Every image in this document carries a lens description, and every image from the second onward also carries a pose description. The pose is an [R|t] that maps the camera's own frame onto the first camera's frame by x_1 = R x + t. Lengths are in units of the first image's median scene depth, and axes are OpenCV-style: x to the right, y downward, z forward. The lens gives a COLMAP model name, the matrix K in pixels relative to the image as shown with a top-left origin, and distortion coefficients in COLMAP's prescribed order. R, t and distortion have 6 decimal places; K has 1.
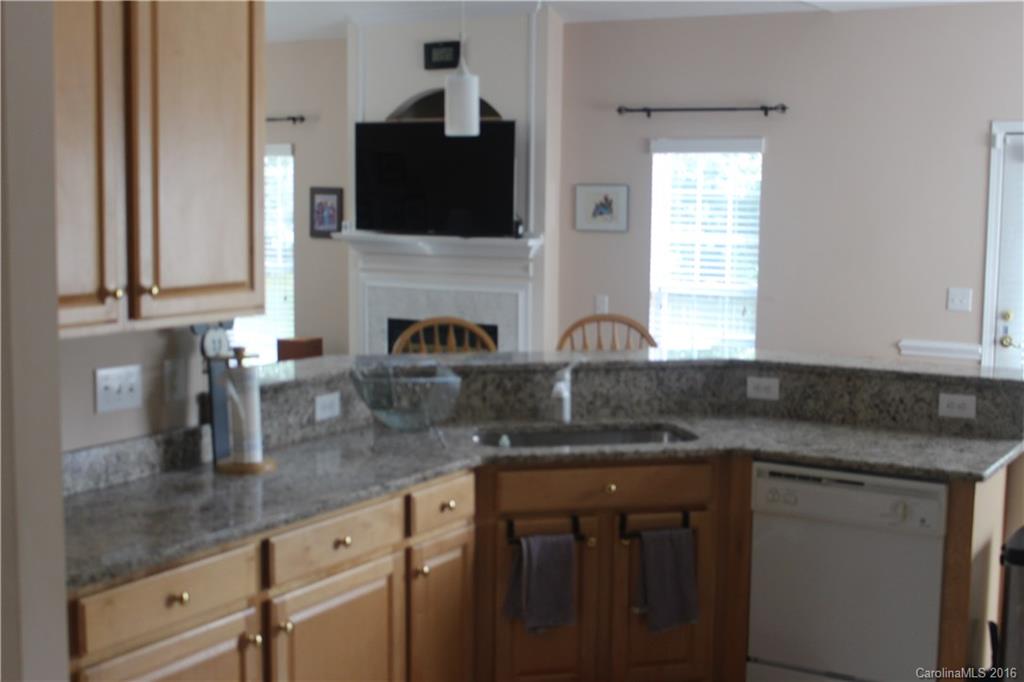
lens RADIAL K [[1350.0, 0, 507.1], [0, 1350.0, 355.7], [0, 0, 1]] dist [-0.086130, 0.105466]
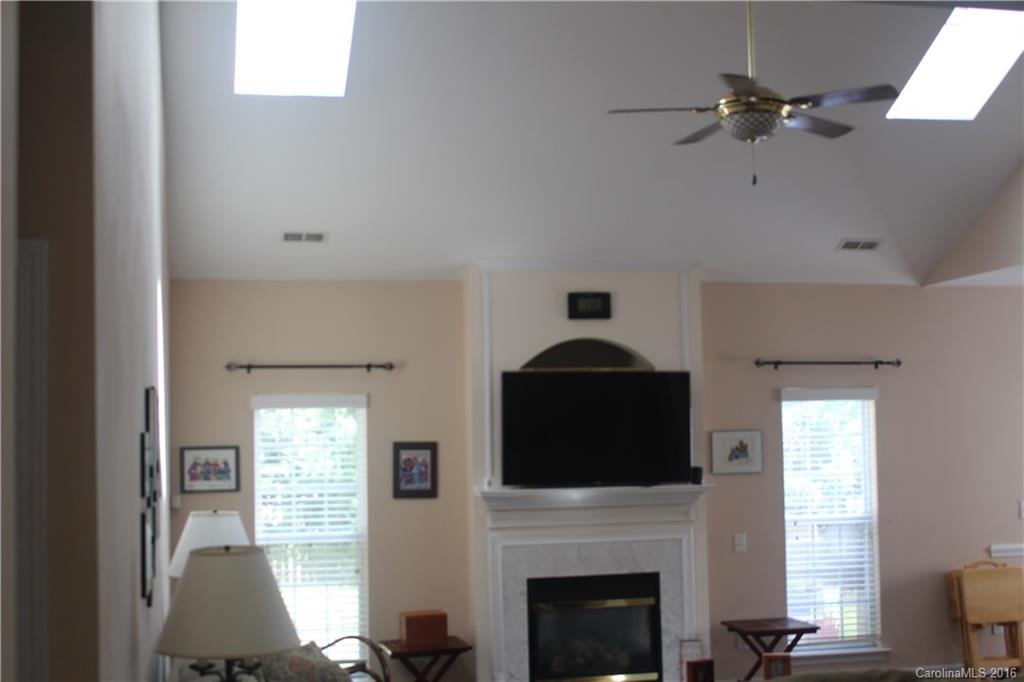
lens RADIAL K [[1350.0, 0, 507.1], [0, 1350.0, 355.7], [0, 0, 1]] dist [-0.086130, 0.105466]
pose [[0.724935, 0.015669, 0.688639, -0.793651], [0.109222, 0.984478, -0.137379, -0.056678], [-0.680103, 0.174806, 0.711971, 0.338905]]
